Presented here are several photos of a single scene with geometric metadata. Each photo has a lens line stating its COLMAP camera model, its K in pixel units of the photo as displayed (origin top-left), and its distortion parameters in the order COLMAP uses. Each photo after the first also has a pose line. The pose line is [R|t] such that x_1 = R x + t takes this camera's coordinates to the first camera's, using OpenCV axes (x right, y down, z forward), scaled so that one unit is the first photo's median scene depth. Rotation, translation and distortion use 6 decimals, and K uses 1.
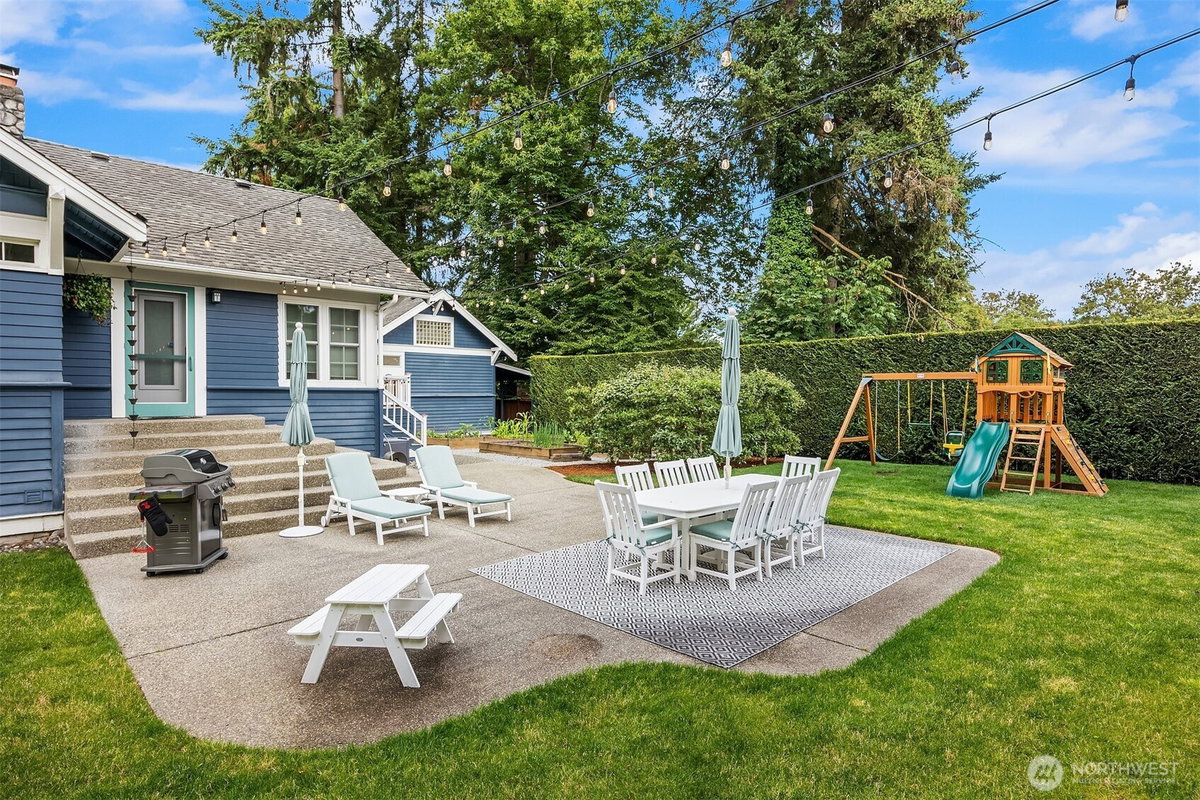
lens RADIAL K [[630.0, 0, 608.6], [0, 630.0, 404.1], [0, 0, 1]] dist [0.000862, 0.000041]
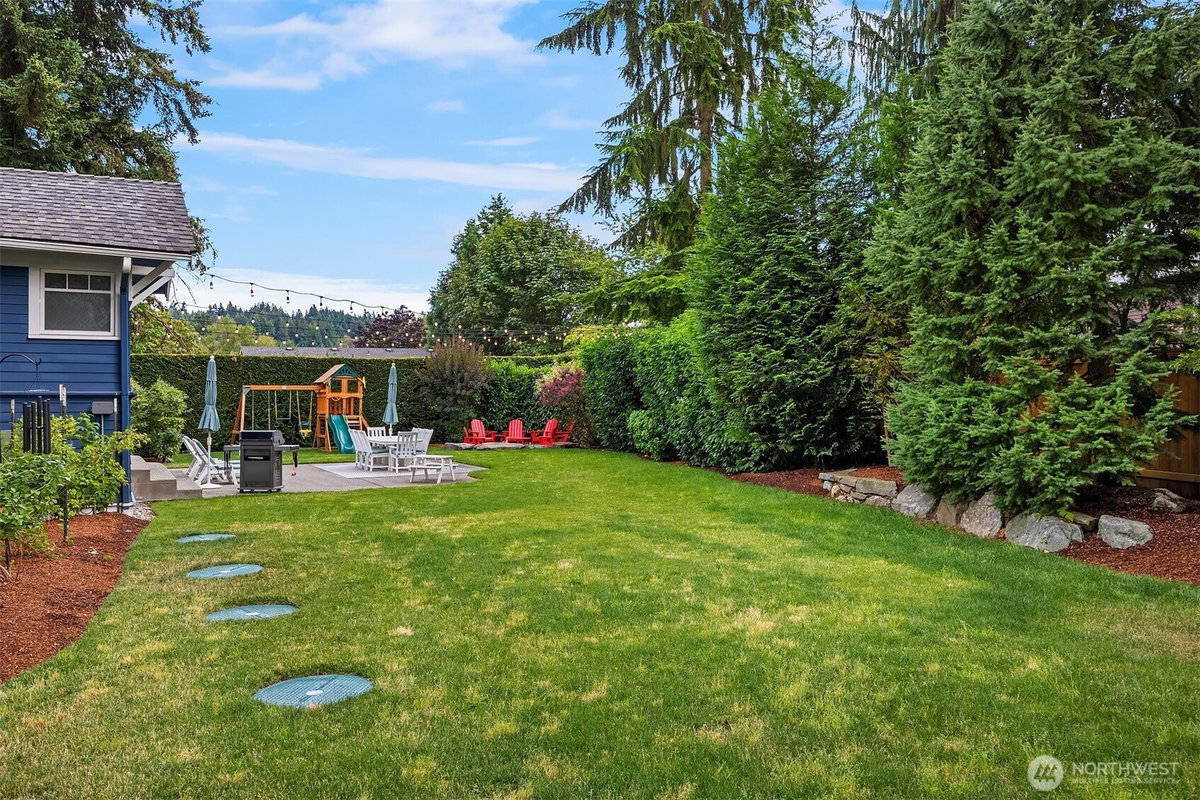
lens RADIAL K [[914.4, 0, 598.4], [0, 914.4, 402.6], [0, 0, 1]] dist [-0.006087, -0.001367]
pose [[0.266362, -0.011803, 0.963801, -1.374604], [0.025647, 0.999658, 0.005154, 0.000085], [-0.963532, 0.023345, 0.266574, -0.316967]]
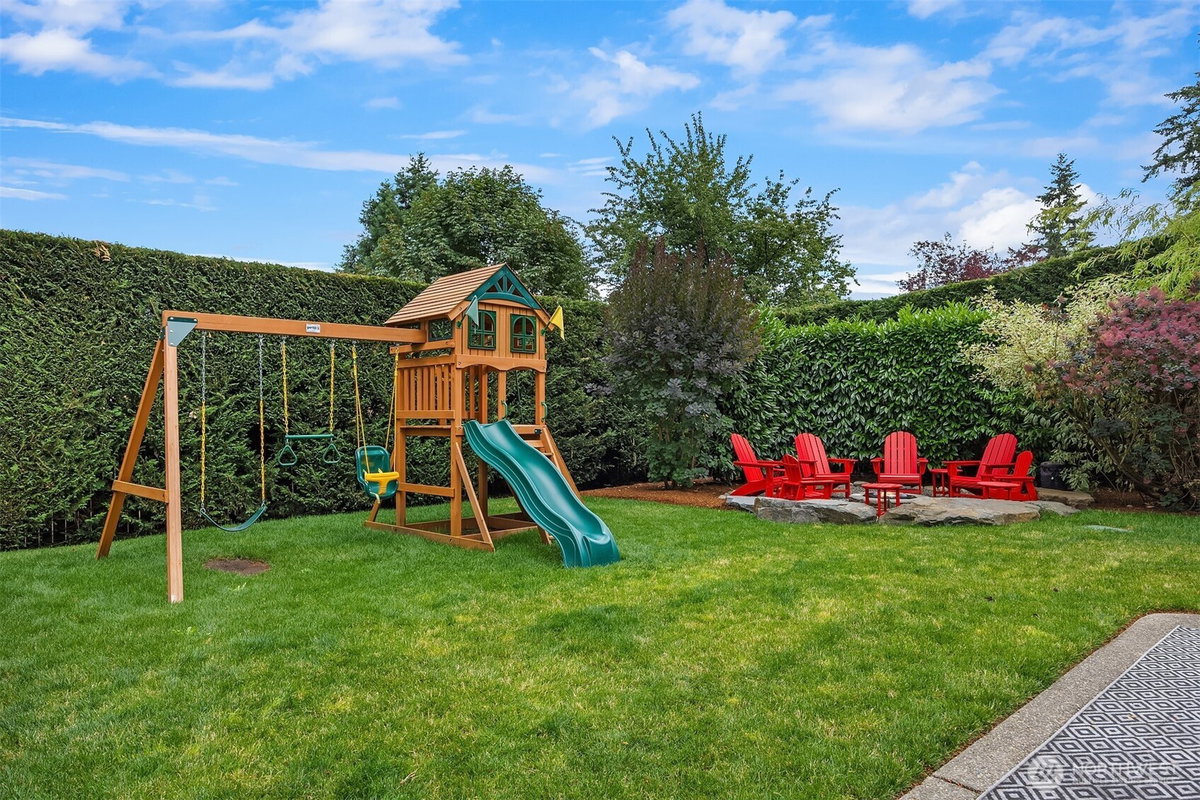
lens RADIAL K [[782.4, 0, 605.1], [0, 782.4, 405.9], [0, 0, 1]] dist [-0.007599, -0.000301]
pose [[0.013597, 0.002173, 0.999905, -0.055288], [0.024578, 0.999695, -0.002506, 0.016020], [-0.999605, 0.024610, 0.013539, 0.743181]]
